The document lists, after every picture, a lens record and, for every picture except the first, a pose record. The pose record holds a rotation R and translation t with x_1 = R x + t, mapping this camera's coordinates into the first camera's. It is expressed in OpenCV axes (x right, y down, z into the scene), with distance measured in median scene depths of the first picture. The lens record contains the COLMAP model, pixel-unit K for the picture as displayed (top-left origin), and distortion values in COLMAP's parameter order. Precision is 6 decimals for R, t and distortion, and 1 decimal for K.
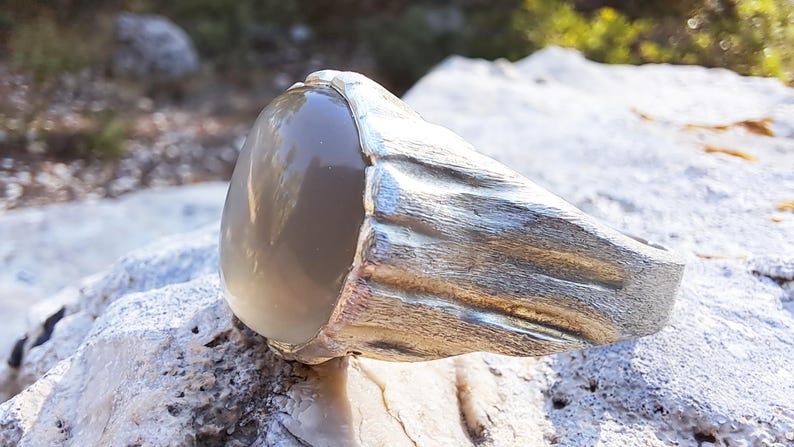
lens RADIAL K [[640.7, 0, 392.2], [0, 640.7, 221.8], [0, 0, 1]] dist [-0.105612, 0.164383]
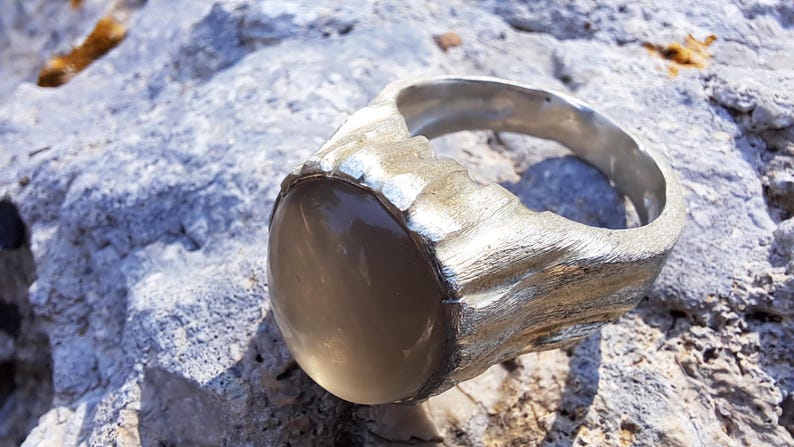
lens RADIAL K [[640.7, 0, 392.0], [0, 640.7, 221.8], [0, 0, 1]] dist [-0.105612, 0.164383]
pose [[0.969151, -0.222166, 0.106719, -0.147800], [0.124745, 0.815587, 0.565028, -0.573176], [-0.212569, -0.534285, 0.818141, 0.181963]]
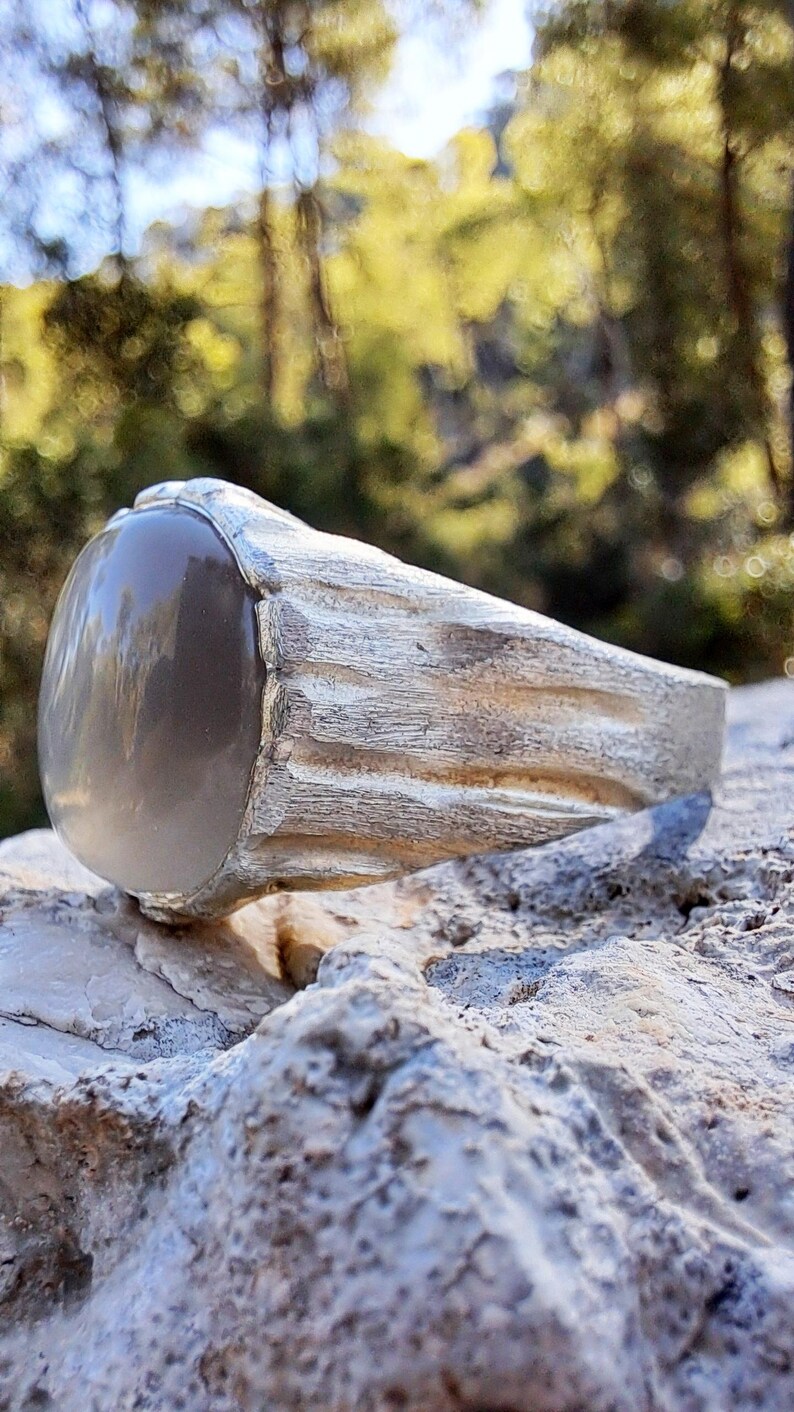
lens RADIAL K [[1139.3, 0, 399.0], [0, 1139.3, 720.4], [0, 0, 1]] dist [-0.105612, 0.164383]
pose [[0.968839, -0.231424, 0.088286, 0.168938], [0.247690, 0.906657, -0.341500, 0.462869], [-0.001014, 0.352726, 0.935726, -0.051444]]
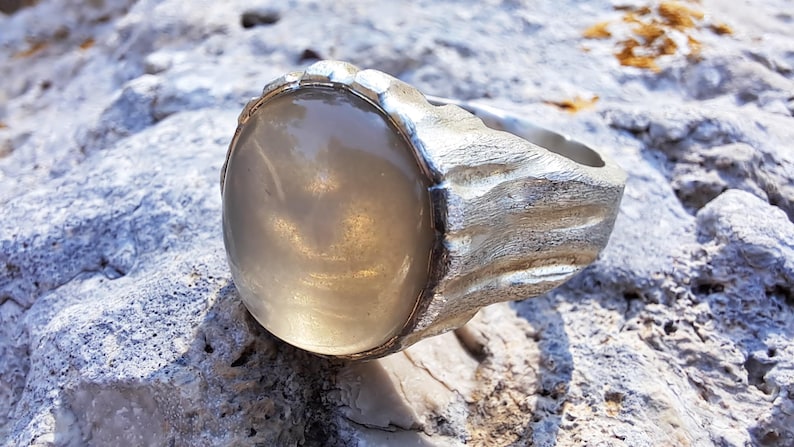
lens RADIAL K [[640.7, 0, 393.4], [0, 640.7, 223.6], [0, 0, 1]] dist [-0.105612, 0.164383]
pose [[0.910356, -0.243174, 0.334839, -0.314882], [0.122697, 0.931360, 0.342804, -0.276468], [-0.395217, -0.270990, 0.877706, 0.111798]]
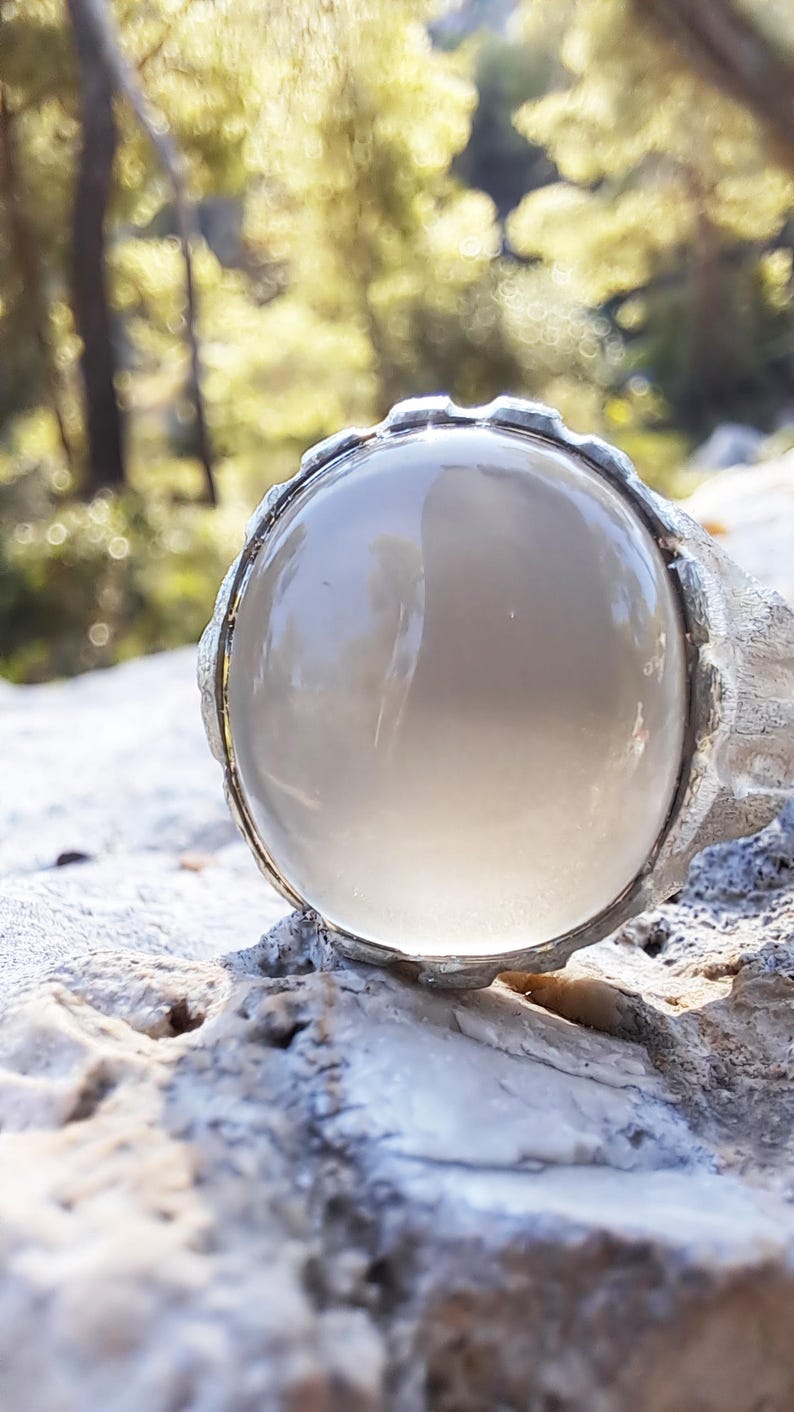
lens RADIAL K [[1139.3, 0, 398.5], [0, 1139.3, 710.5], [0, 0, 1]] dist [-0.105612, 0.164383]
pose [[0.733952, -0.288776, 0.614754, -0.430732], [0.441515, 0.890639, -0.108752, 0.127462], [-0.516118, 0.351242, 0.781185, 0.318988]]
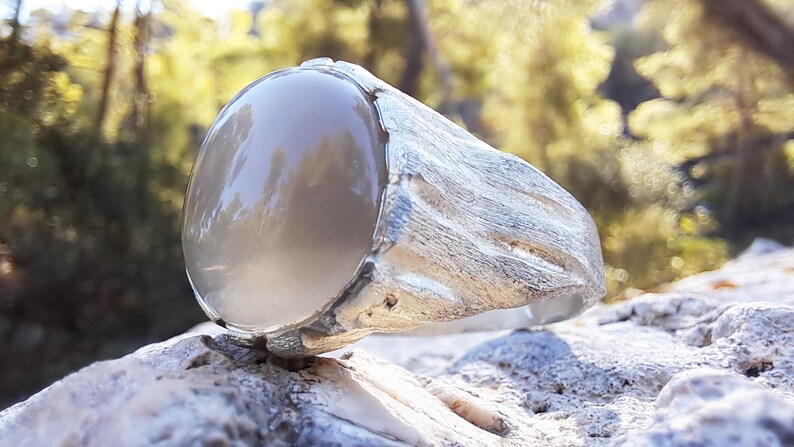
lens RADIAL K [[640.7, 0, 393.7], [0, 640.7, 216.9], [0, 0, 1]] dist [-0.105612, 0.164383]
pose [[0.885806, -0.062340, 0.459850, -0.372362], [0.276100, 0.867262, -0.414278, 0.384392], [-0.372984, 0.493934, 0.785438, 0.190563]]
